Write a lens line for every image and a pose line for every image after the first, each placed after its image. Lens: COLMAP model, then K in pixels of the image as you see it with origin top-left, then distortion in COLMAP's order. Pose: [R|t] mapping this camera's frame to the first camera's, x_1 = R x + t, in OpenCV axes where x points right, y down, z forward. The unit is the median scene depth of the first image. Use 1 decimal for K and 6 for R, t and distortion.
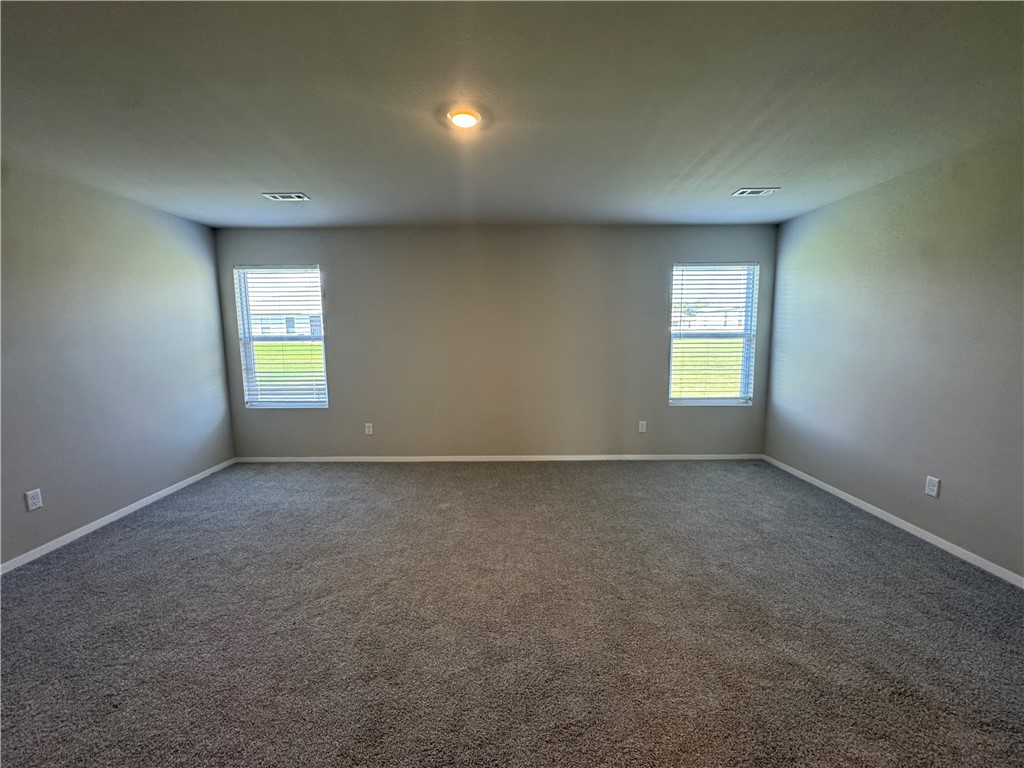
lens RADIAL K [[412.8, 0, 515.4], [0, 412.8, 386.2], [0, 0, 1]] dist [-0.007035, 0.000005]
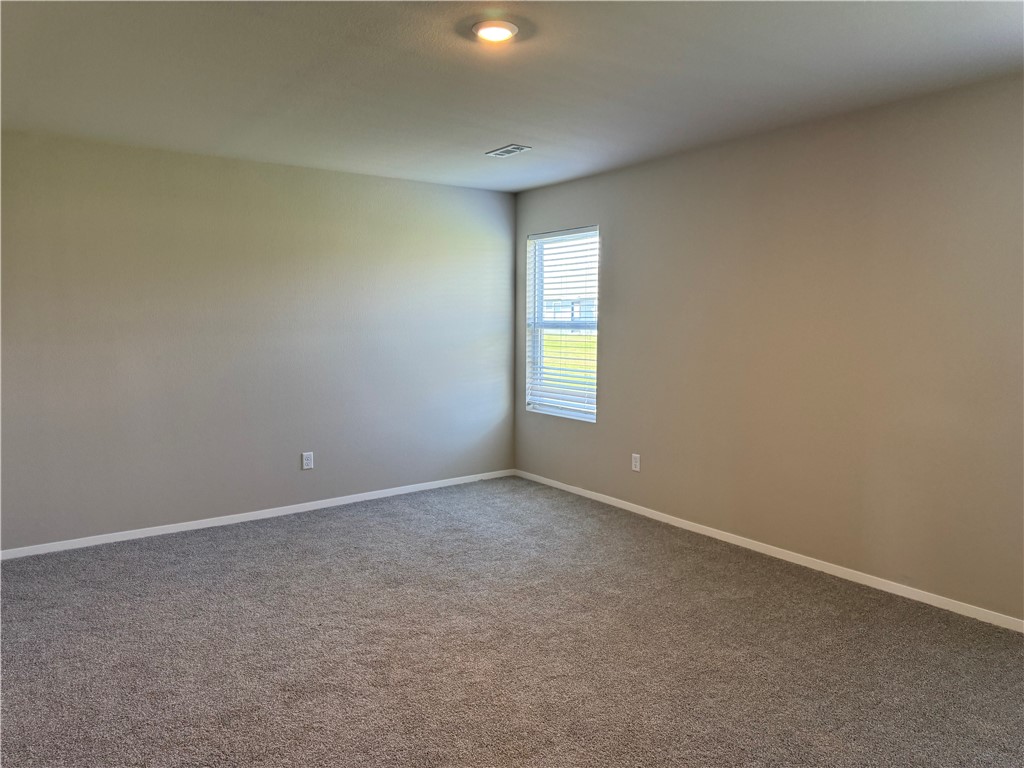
lens RADIAL K [[712.9, 0, 505.8], [0, 712.9, 378.6], [0, 0, 1]] dist [0.153502, -0.270530]
pose [[0.575732, 0.075143, -0.814178, 0.477801], [-0.107942, 0.994038, 0.015413, -0.027043], [0.810482, 0.079010, 0.580410, 0.154709]]
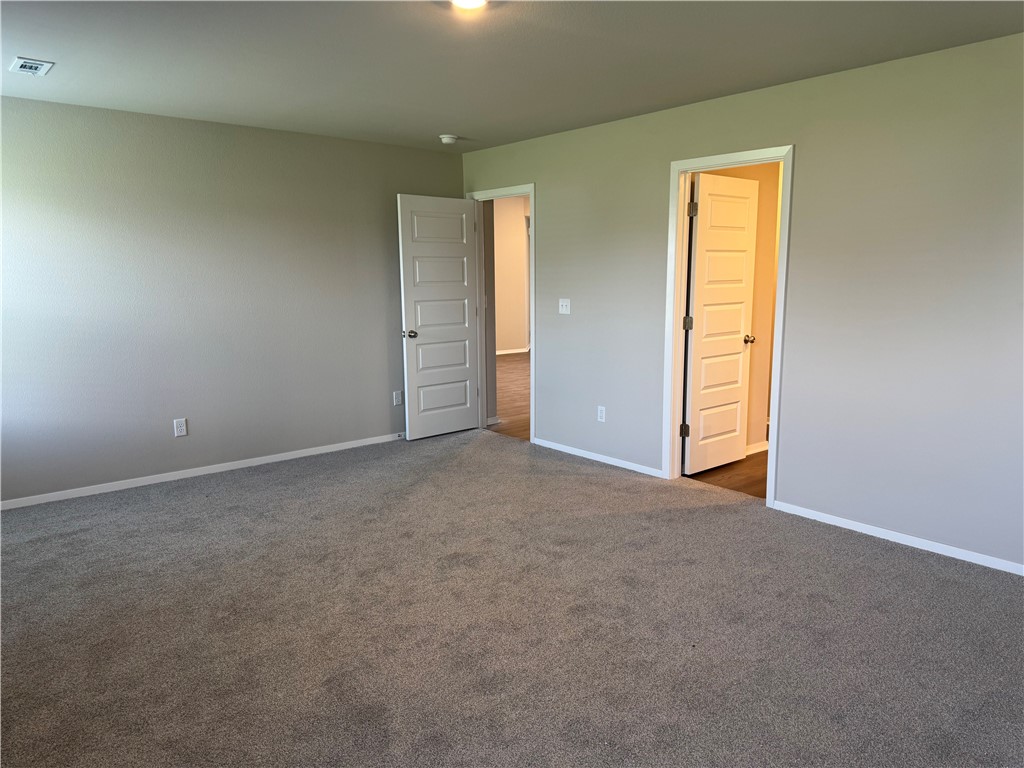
lens RADIAL K [[723.1, 0, 510.2], [0, 723.1, 381.2], [0, 0, 1]] dist [0.094243, -0.124106]
pose [[-0.644542, -0.103787, 0.757492, -0.639286], [0.110221, 0.967781, 0.226386, -0.138805], [-0.756582, 0.229407, -0.612336, 0.949565]]
